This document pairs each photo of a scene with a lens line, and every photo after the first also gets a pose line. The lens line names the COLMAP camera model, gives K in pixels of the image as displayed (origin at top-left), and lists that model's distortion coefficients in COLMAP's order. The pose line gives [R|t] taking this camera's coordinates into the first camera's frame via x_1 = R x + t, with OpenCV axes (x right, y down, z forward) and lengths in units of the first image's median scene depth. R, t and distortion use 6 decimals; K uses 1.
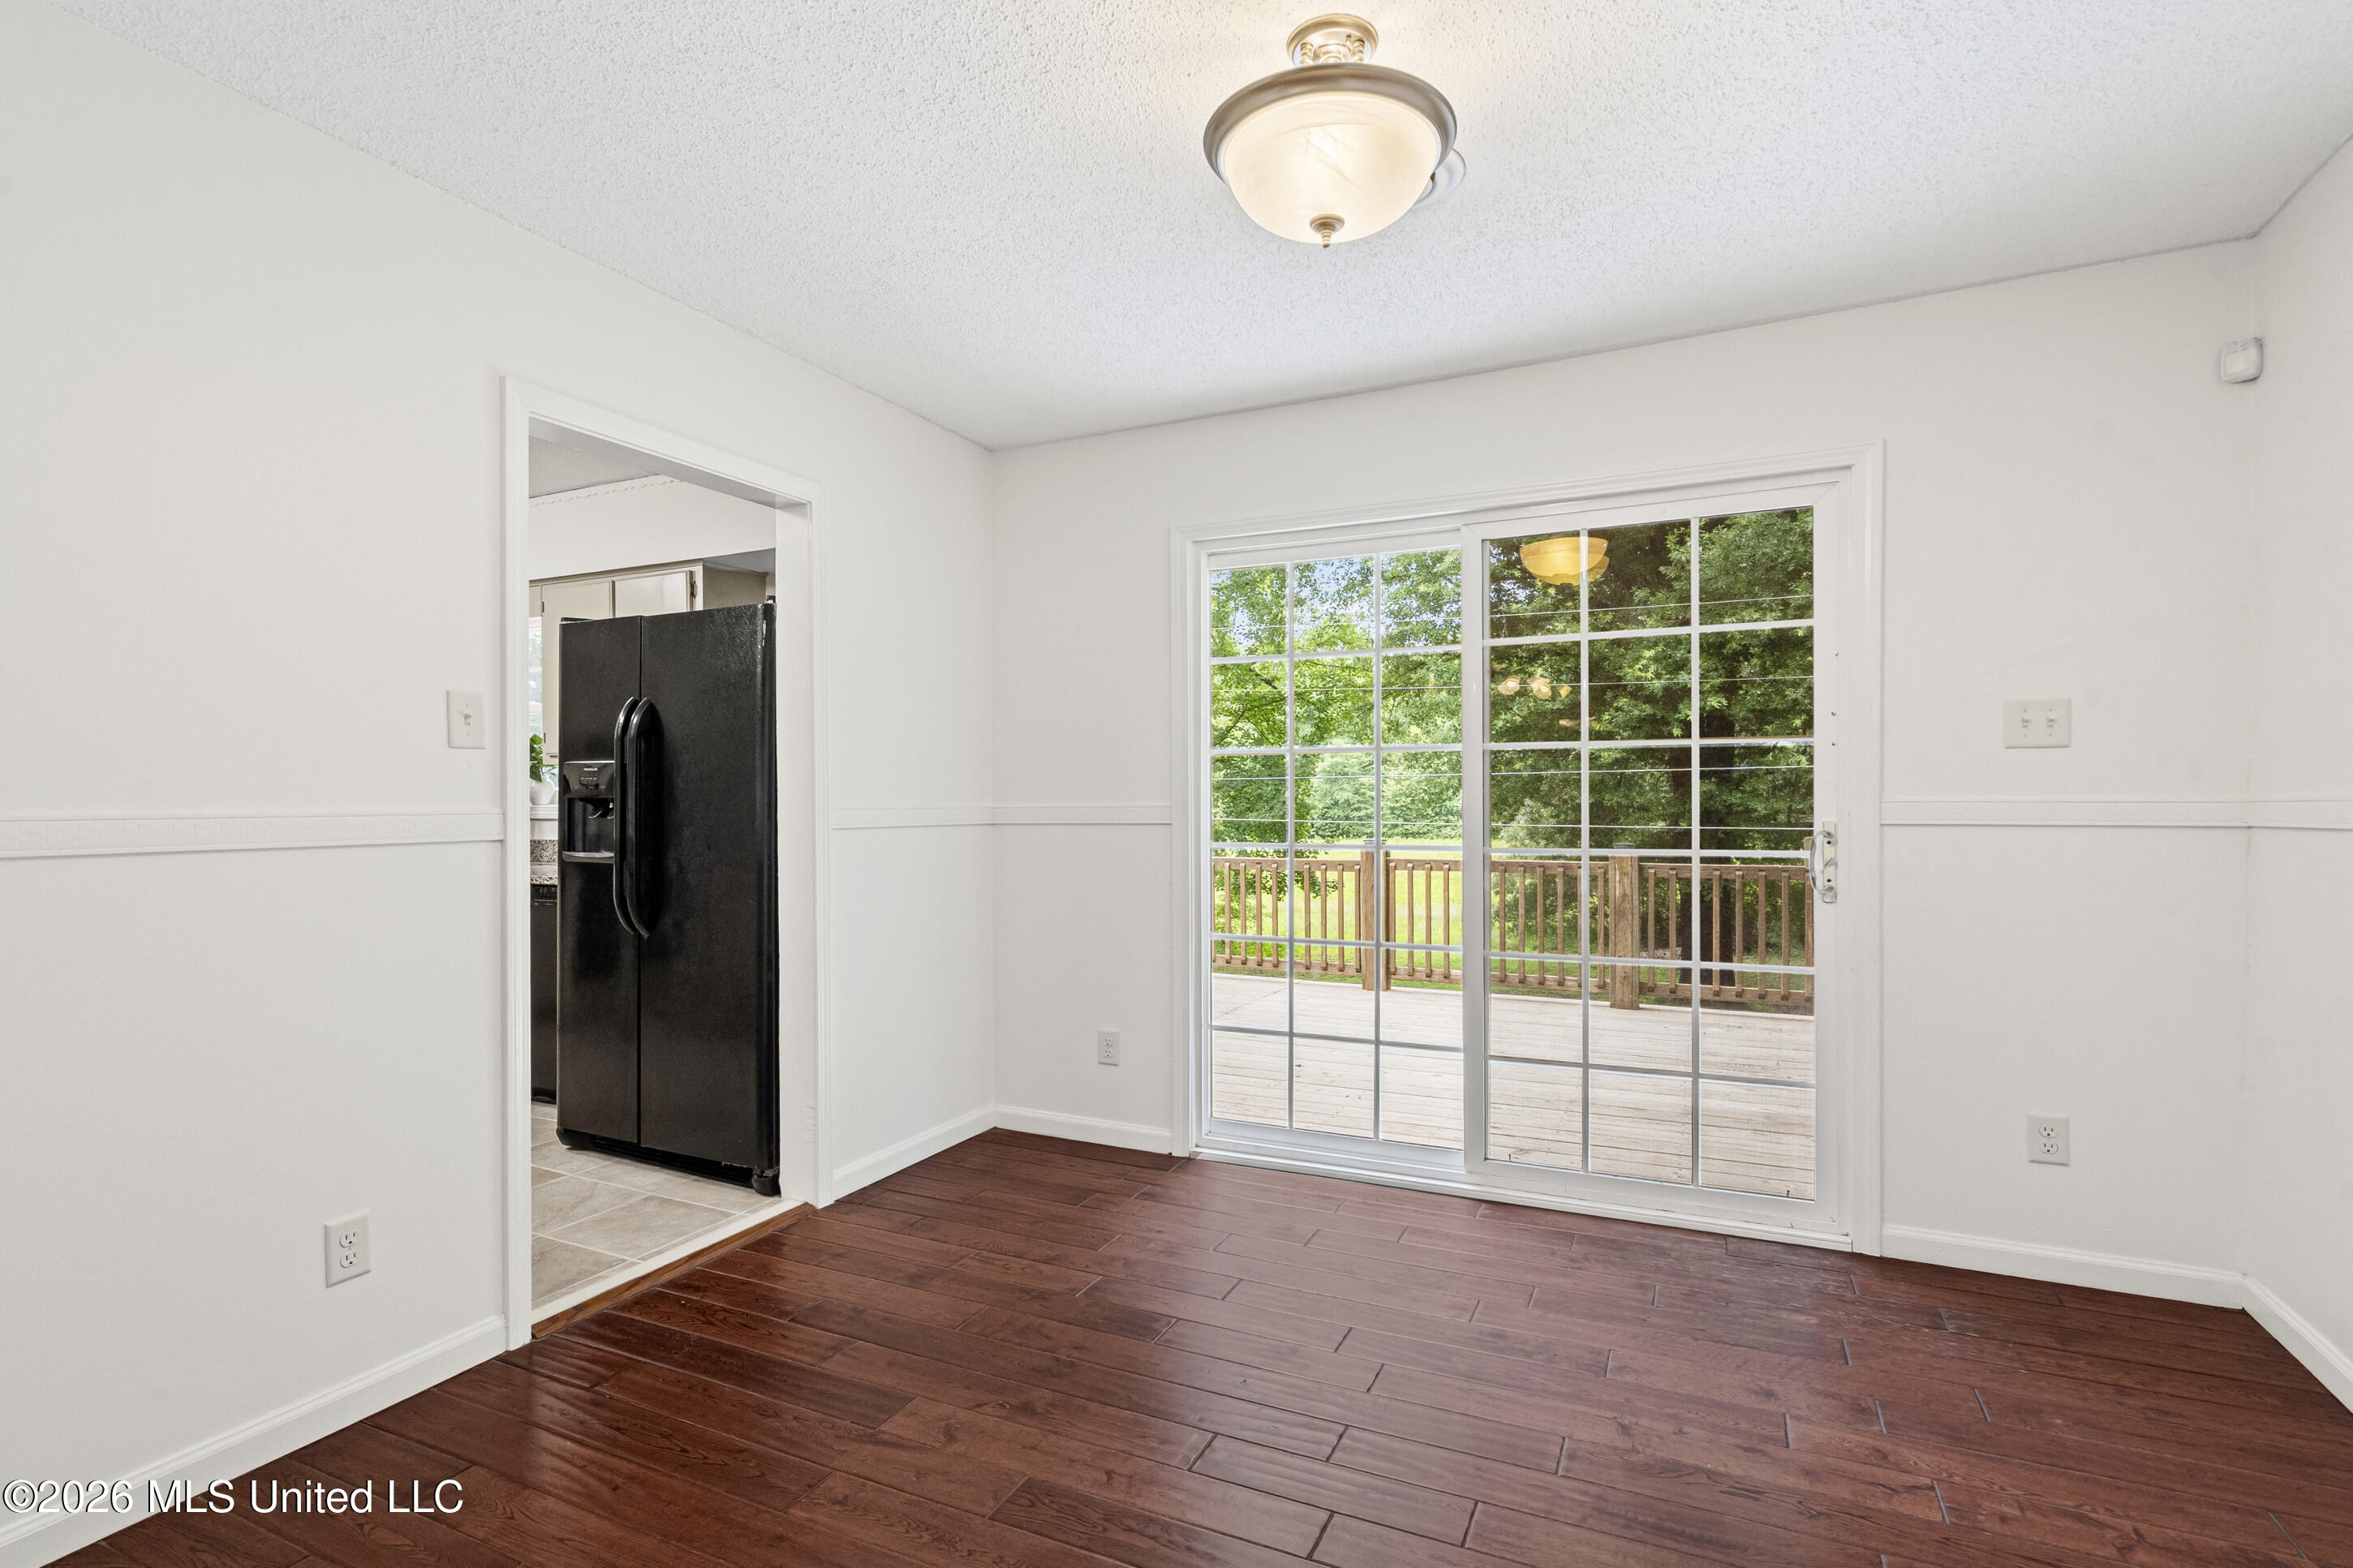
lens RADIAL K [[1095.5, 0, 1176.7], [0, 1095.5, 794.1], [0, 0, 1]] dist [-0.003161, 0.000939]
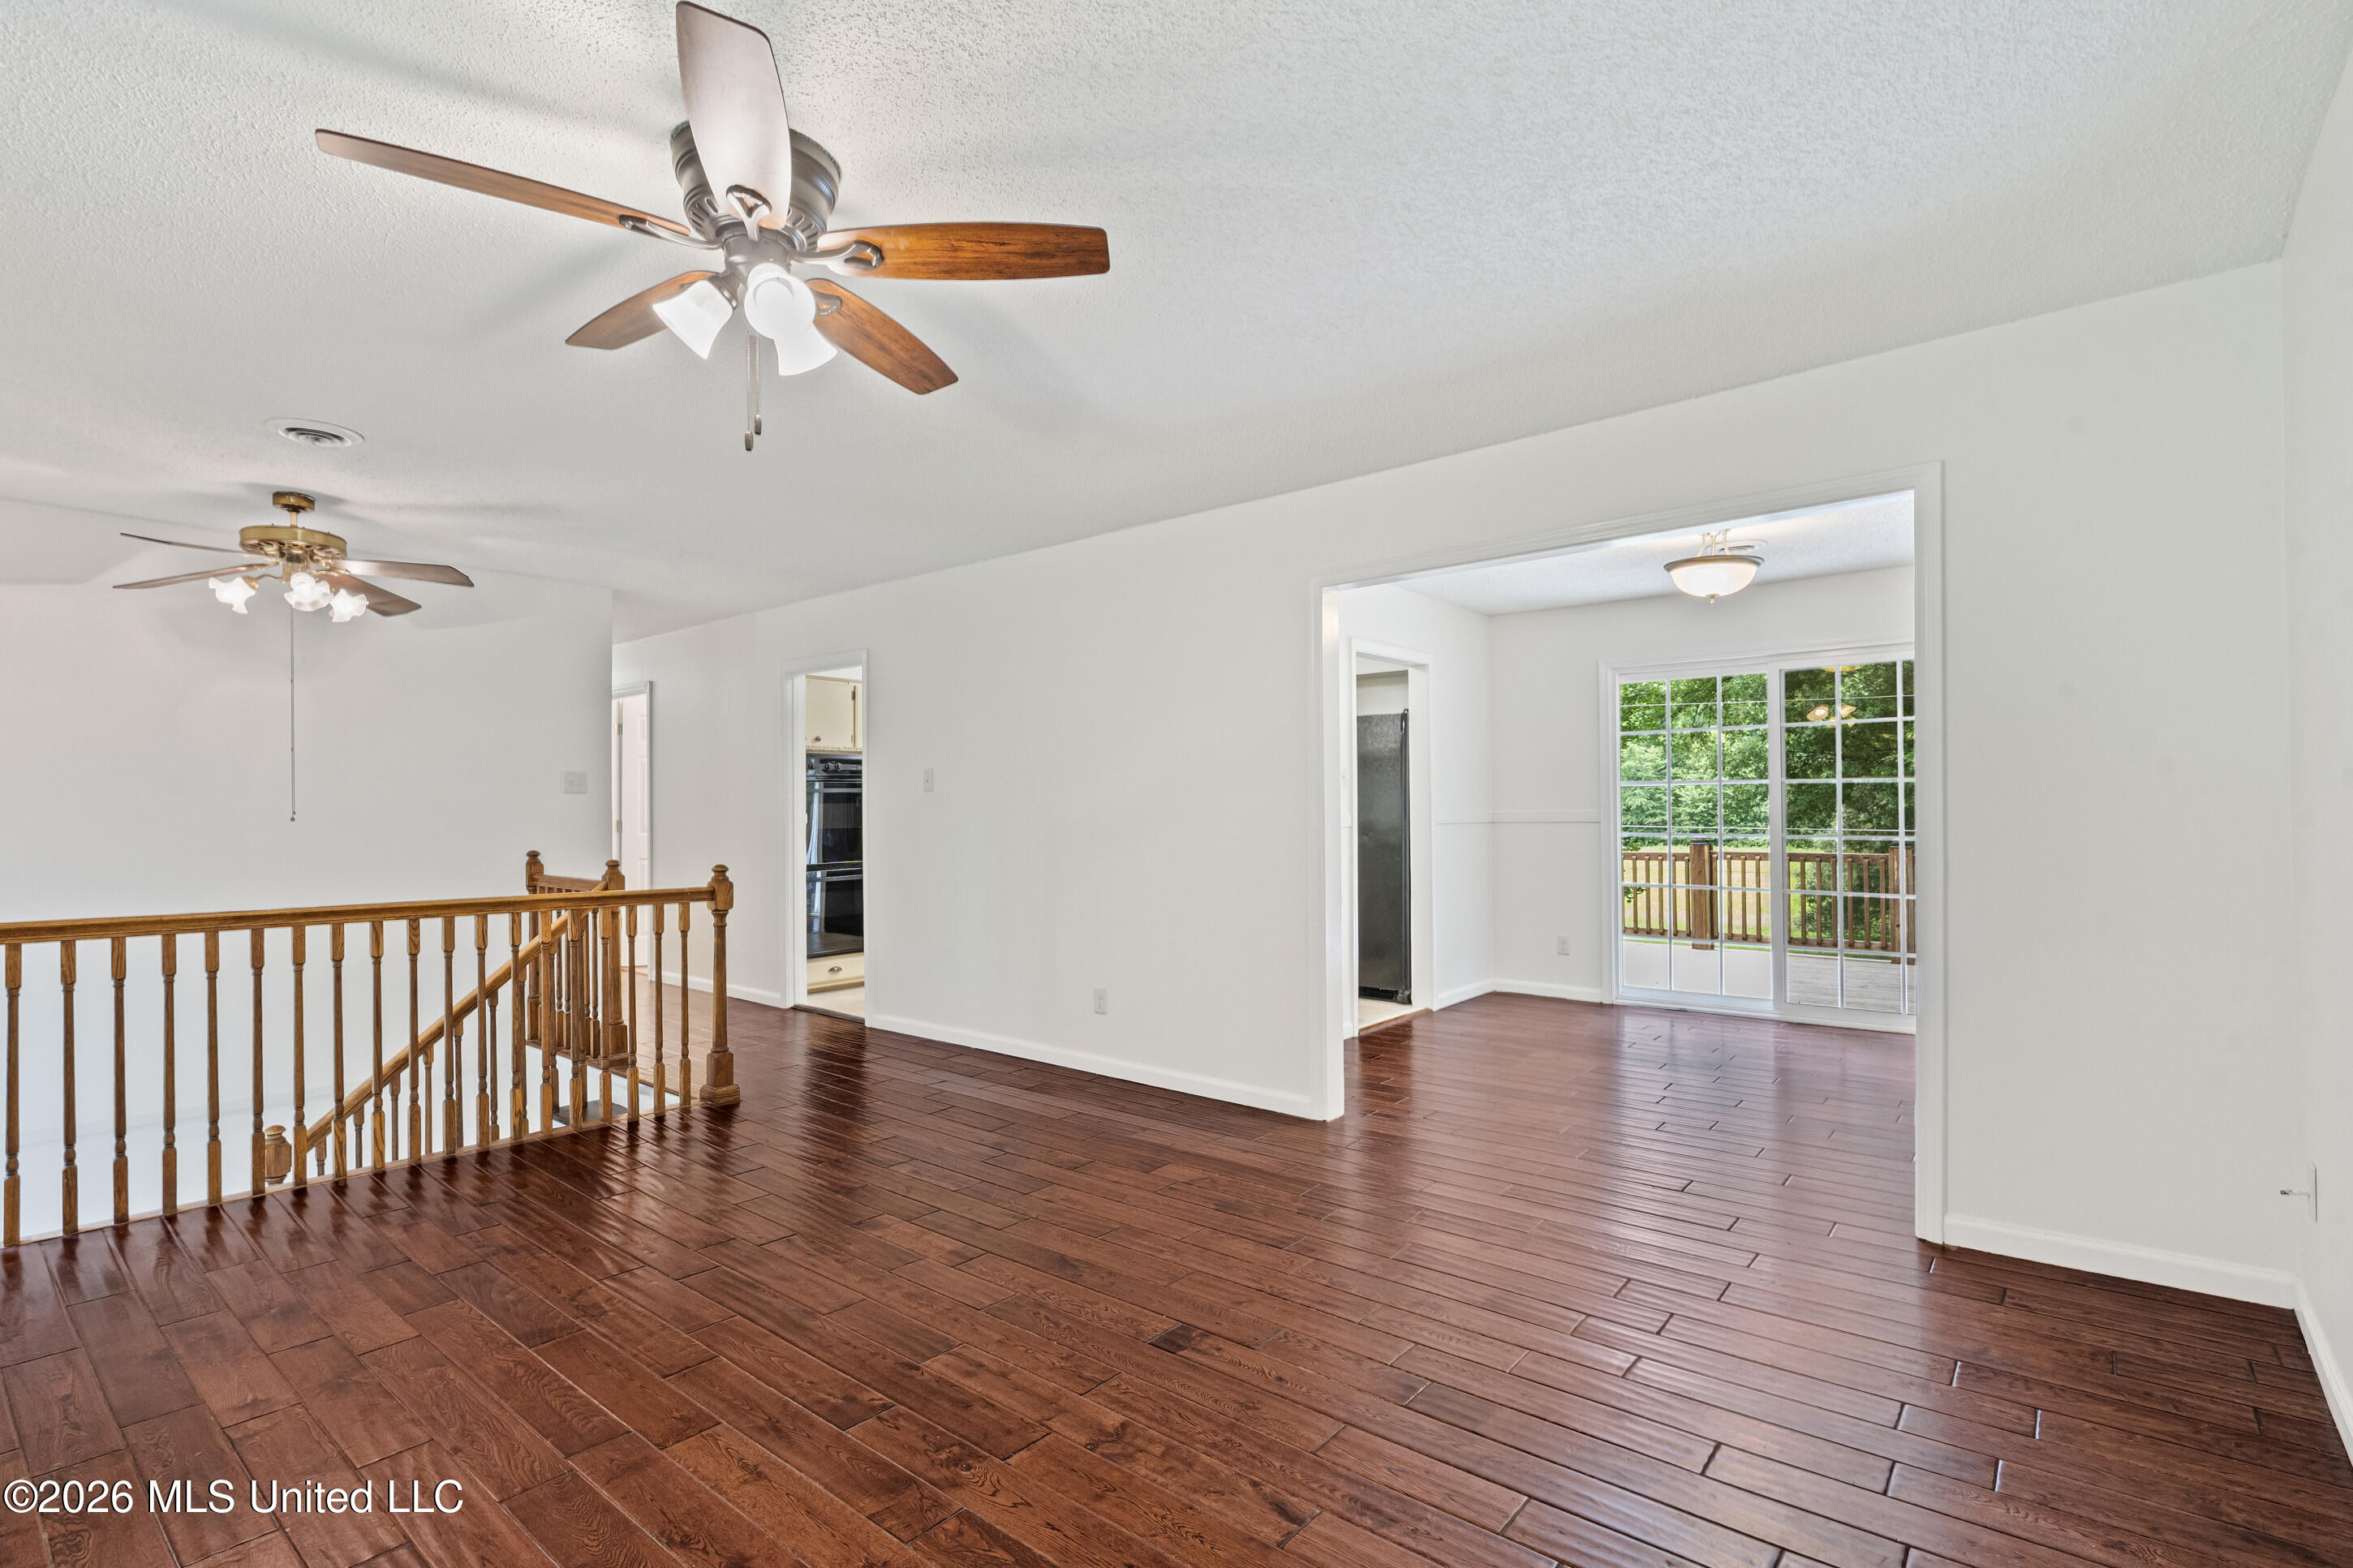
lens RADIAL K [[1095.5, 0, 1170.3], [0, 1095.5, 794.5], [0, 0, 1]] dist [-0.003161, 0.000939]
pose [[0.969927, -0.010984, -0.243150, -0.052784], [0.009399, 0.999926, -0.007678, -0.003622], [0.243216, 0.005161, 0.969958, -0.201755]]
